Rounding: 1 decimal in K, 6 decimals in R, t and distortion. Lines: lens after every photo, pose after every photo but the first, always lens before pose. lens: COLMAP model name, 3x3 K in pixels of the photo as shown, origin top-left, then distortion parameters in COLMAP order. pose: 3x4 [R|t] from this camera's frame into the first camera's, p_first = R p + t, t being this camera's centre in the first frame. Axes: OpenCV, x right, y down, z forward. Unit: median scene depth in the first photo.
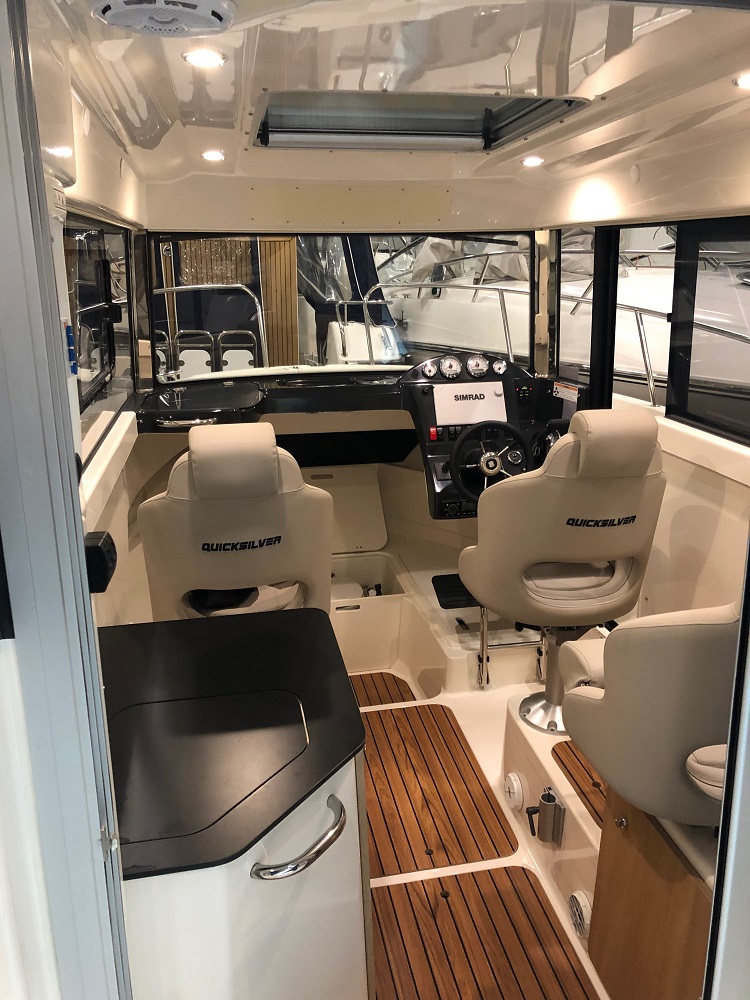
lens RADIAL K [[834.5, 0, 375.0], [0, 834.5, 500.0], [0, 0, 1]] dist [-0.005609, -0.002067]
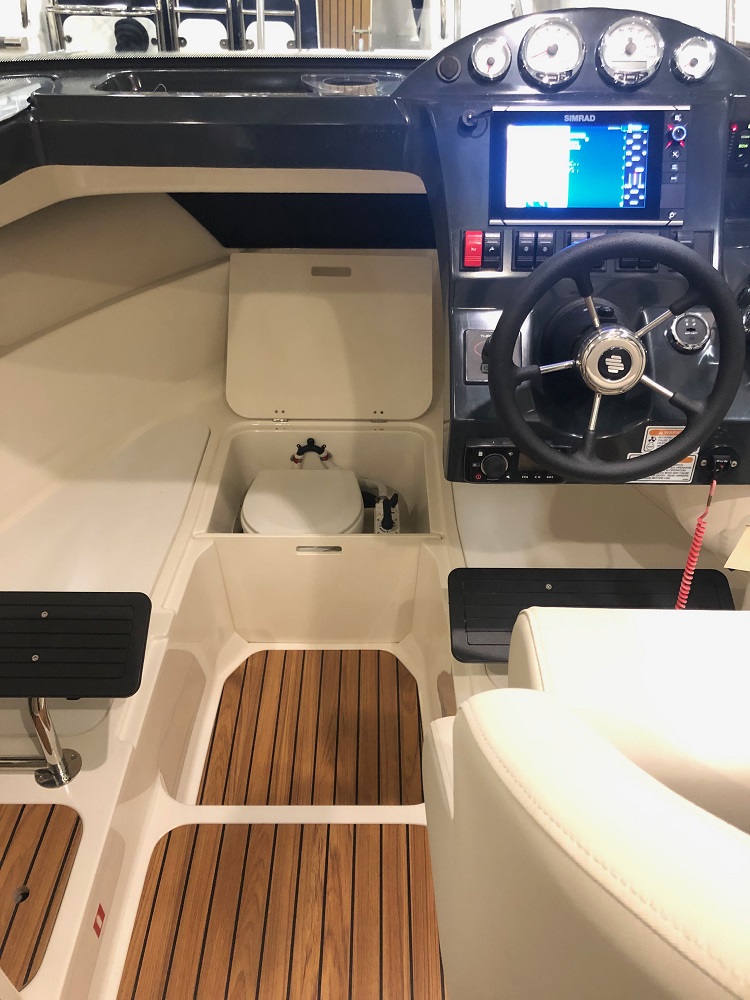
lens RADIAL K [[834.5, 0, 375.0], [0, 834.5, 500.0], [0, 0, 1]] dist [-0.005609, -0.002067]
pose [[0.979658, 0.126088, -0.156114, 0.073448], [-0.070342, 0.944357, 0.321312, -0.067171], [0.187941, -0.303795, 0.934017, 0.456165]]
